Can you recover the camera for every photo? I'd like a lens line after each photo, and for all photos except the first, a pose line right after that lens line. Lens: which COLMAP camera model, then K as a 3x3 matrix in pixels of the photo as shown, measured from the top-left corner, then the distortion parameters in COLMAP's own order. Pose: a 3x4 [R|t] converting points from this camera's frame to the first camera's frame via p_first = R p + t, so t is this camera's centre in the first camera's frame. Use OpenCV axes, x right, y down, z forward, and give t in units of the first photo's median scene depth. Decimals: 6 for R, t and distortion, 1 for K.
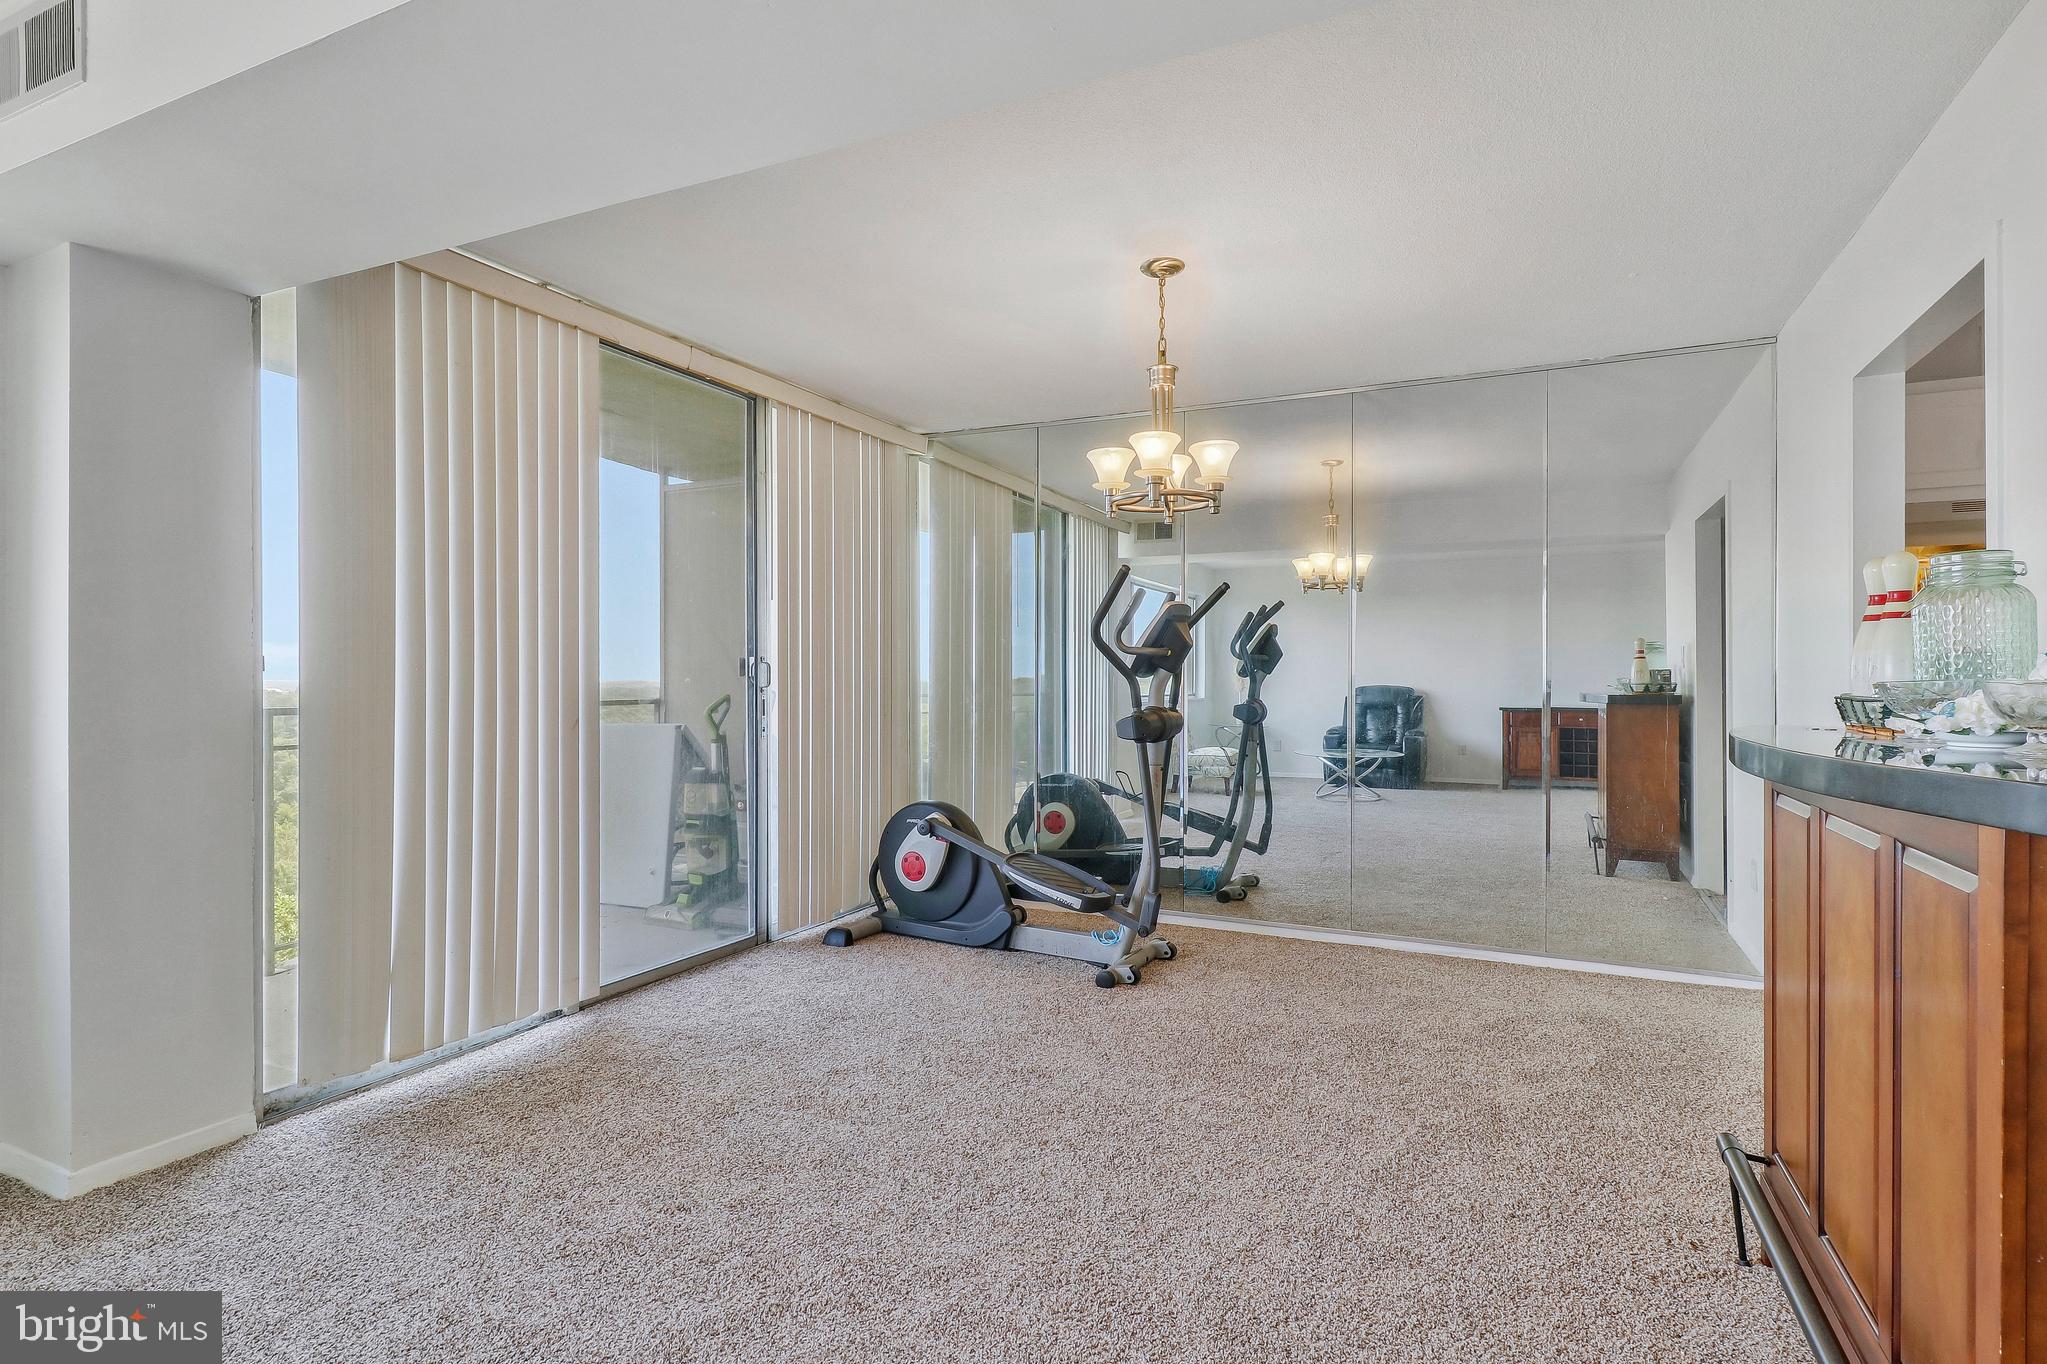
lens RADIAL K [[1040.2, 0, 1023.5], [0, 1040.2, 682.0], [0, 0, 1]] dist [0.017407, 0.000145]
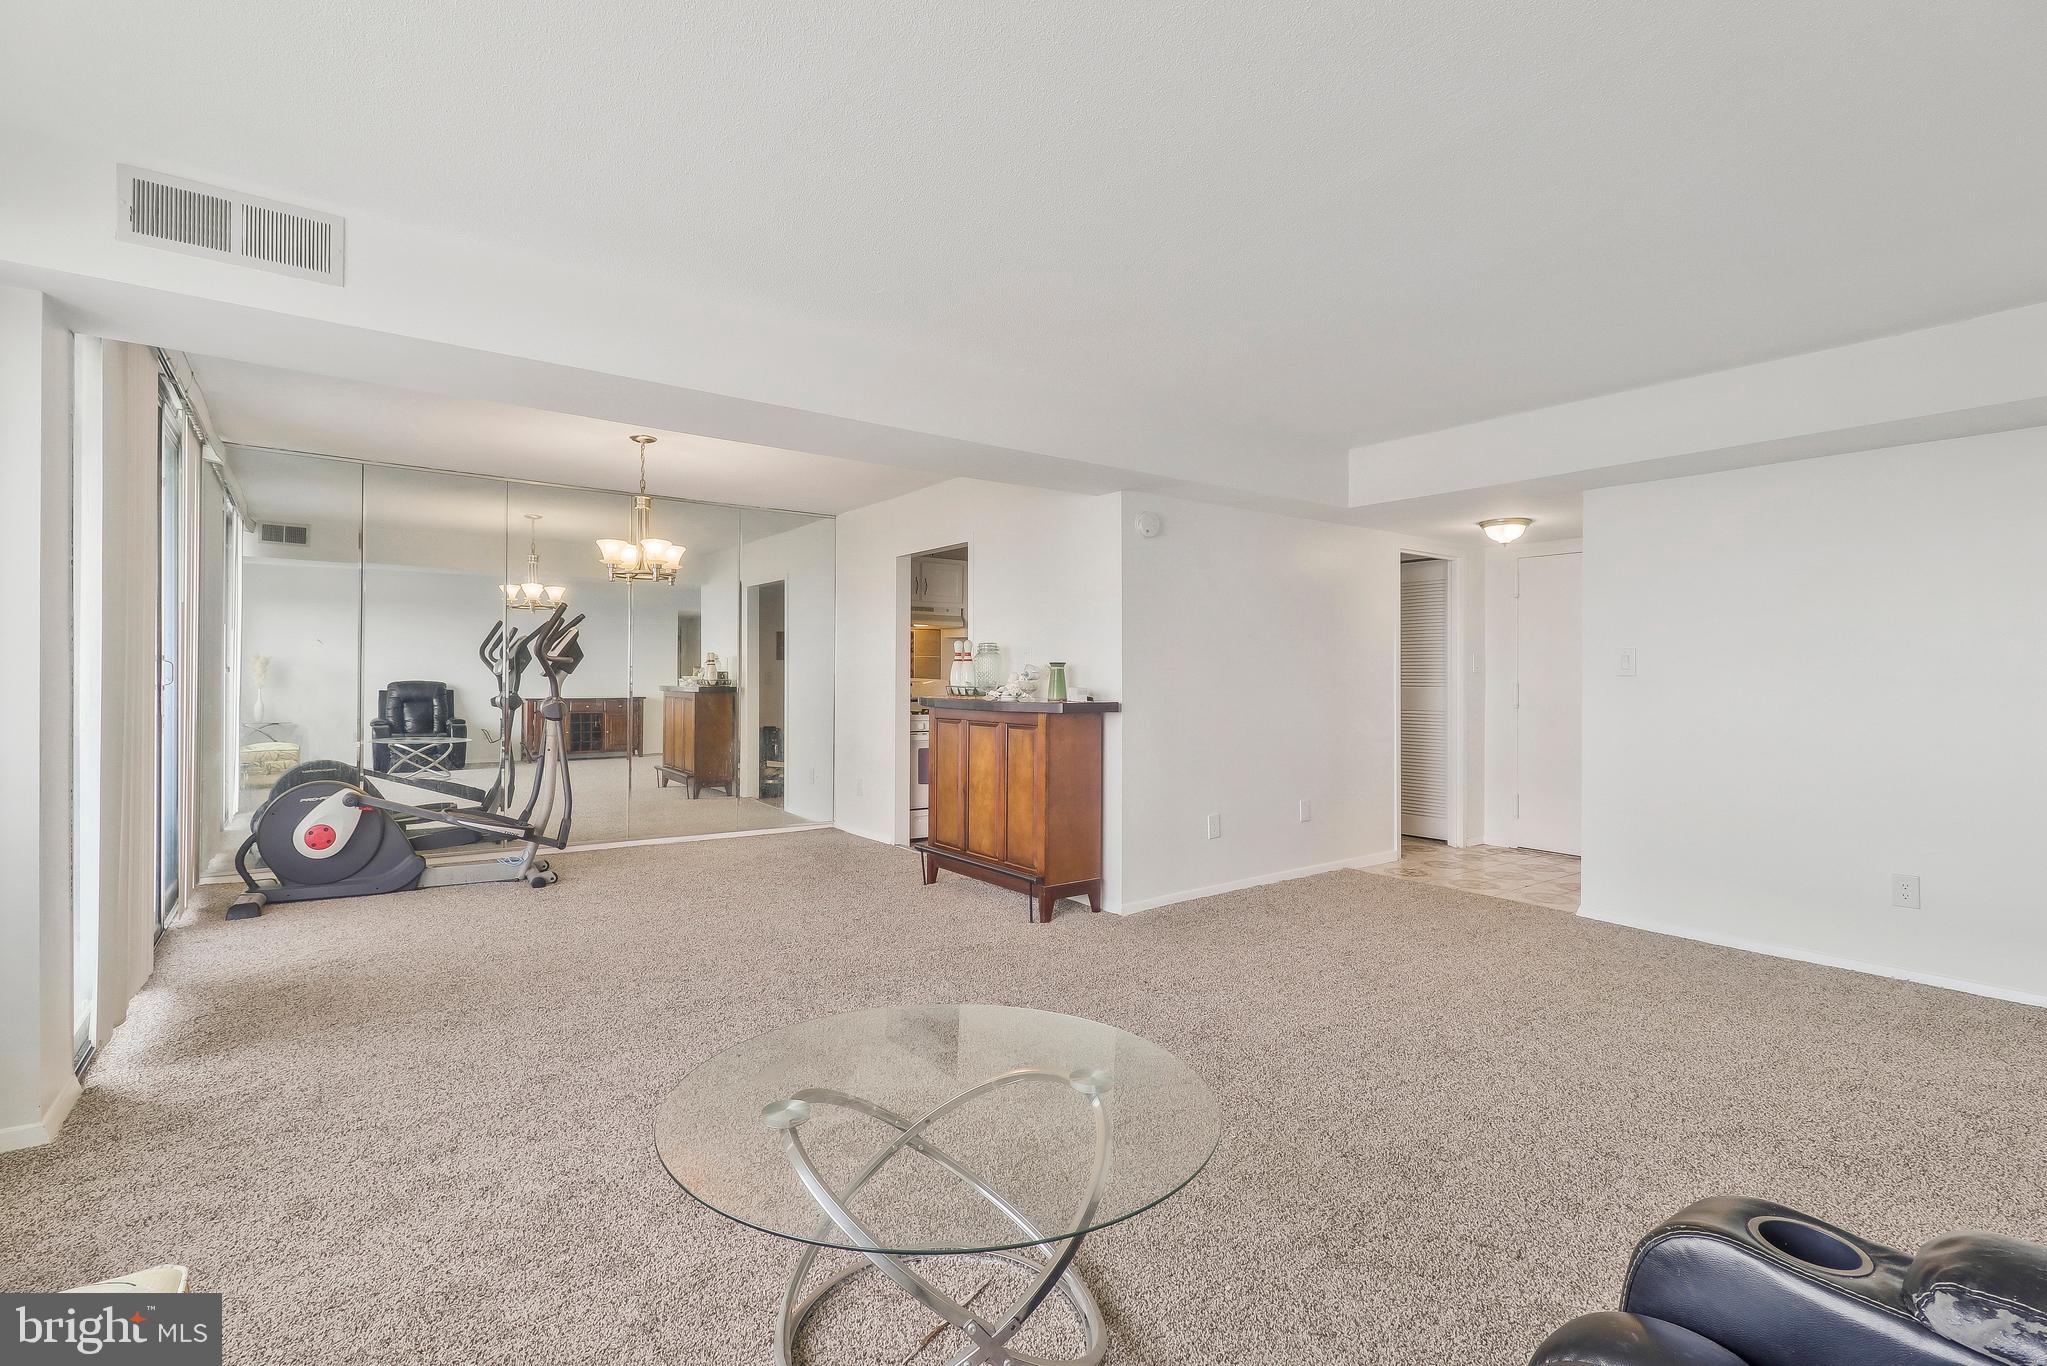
lens RADIAL K [[968.1, 0, 1015.1], [0, 968.1, 676.3], [0, 0, 1]] dist [0.008033, -0.001518]
pose [[0.481060, 0.002899, 0.876683, -0.695348], [-0.001824, 0.999996, -0.002305, -0.003192], [-0.876686, -0.000490, 0.481063, -0.217363]]
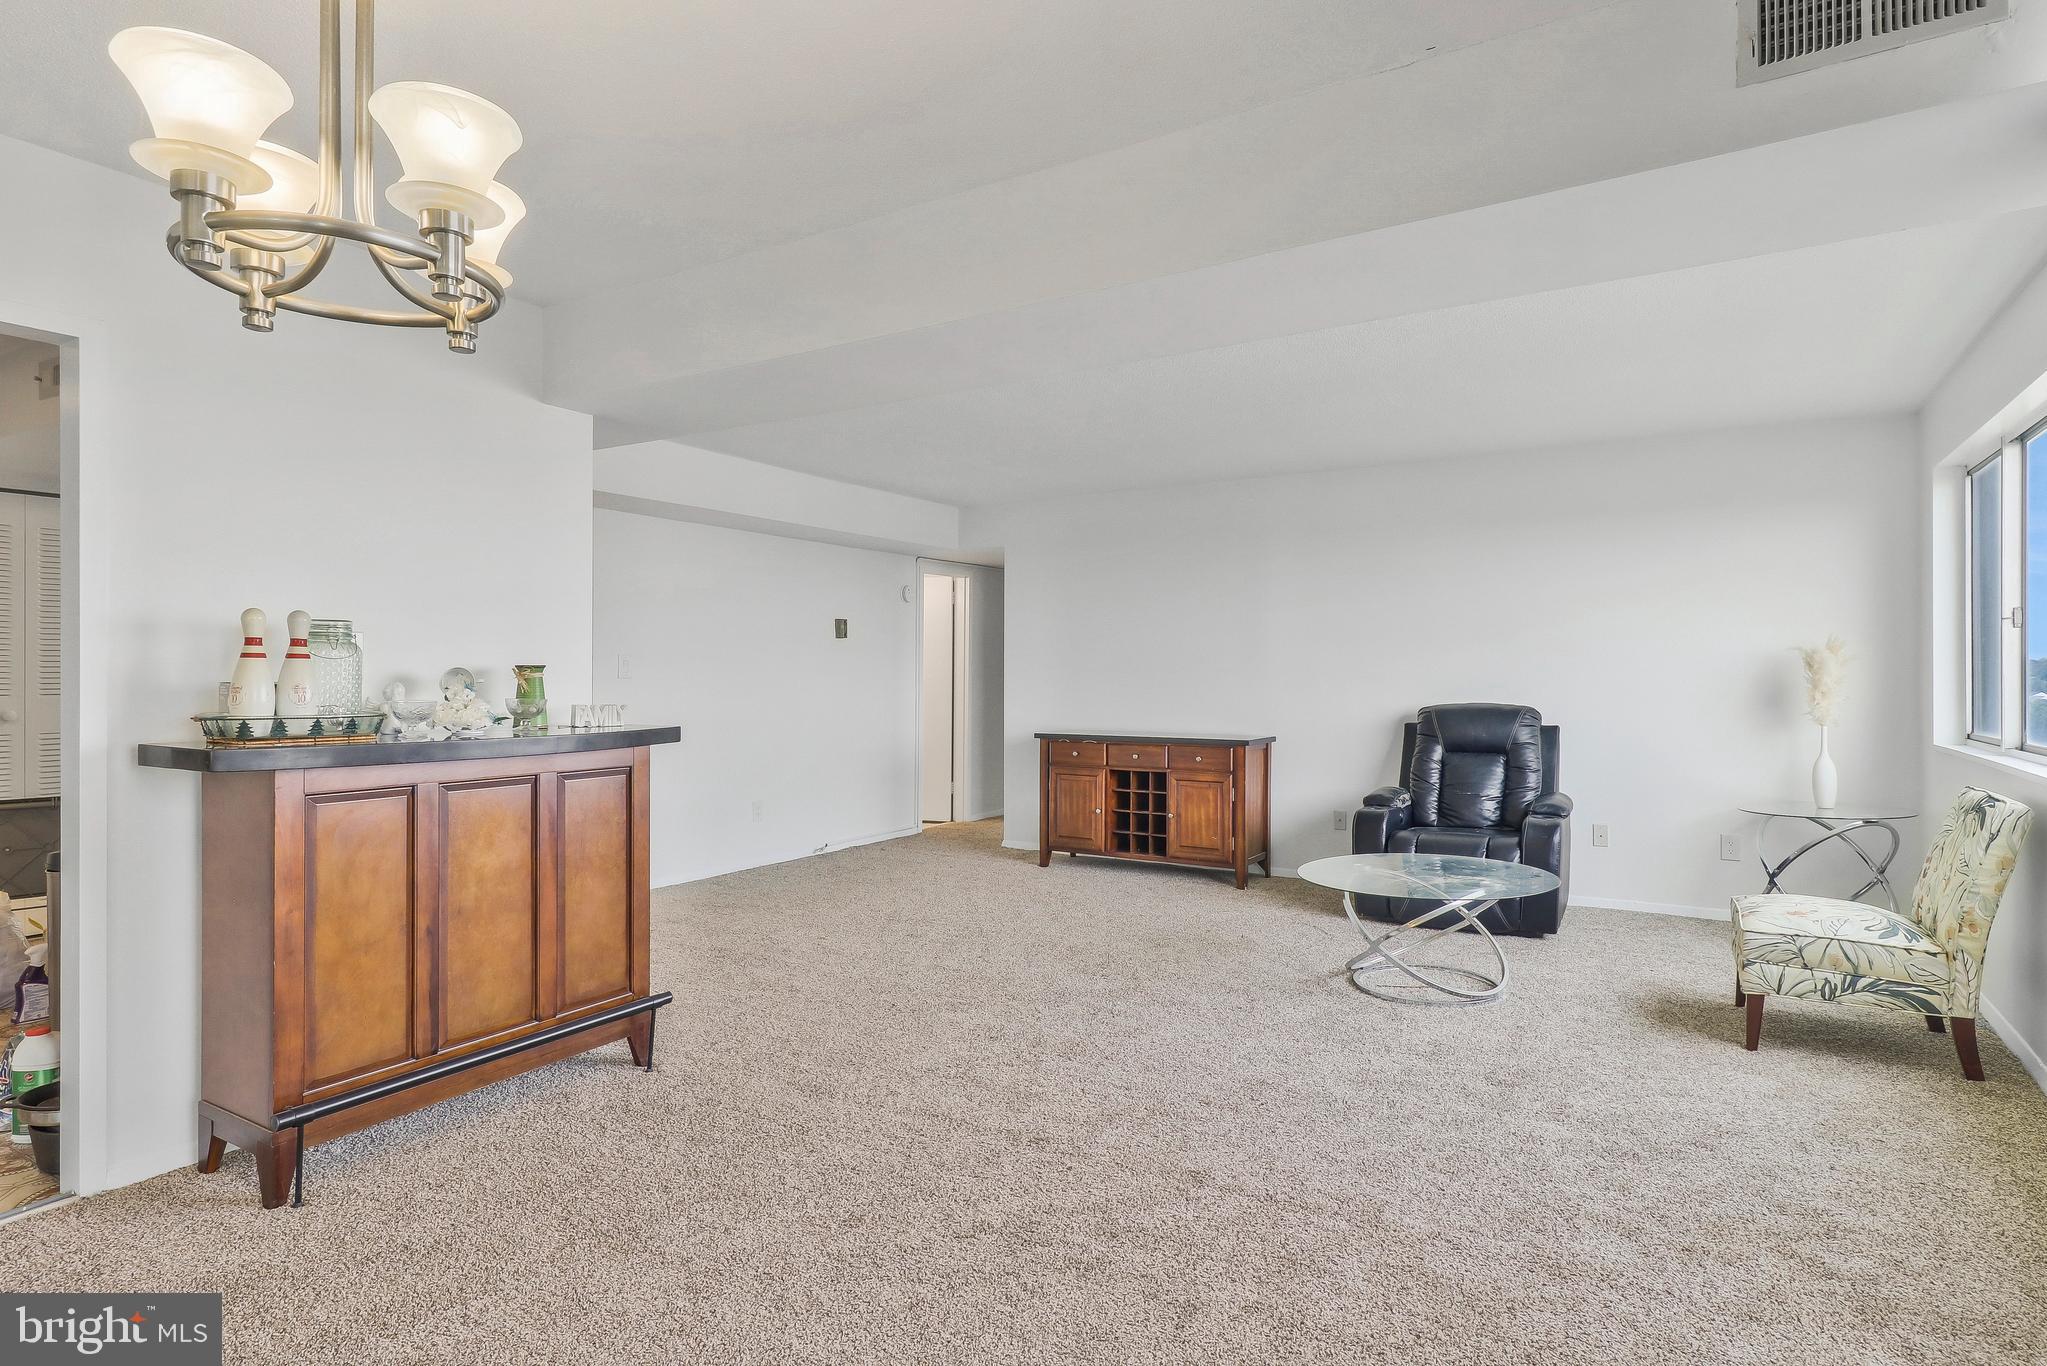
lens RADIAL K [[1148.1, 0, 1023.5], [0, 1148.1, 683.0], [0, 0, 1]] dist [0.241693, 0.000062]
pose [[-0.994977, -0.002339, 0.100078, -0.113195], [-0.001167, 0.999930, 0.011774, -0.019054], [-0.100099, 0.011599, -0.994910, 1.063305]]
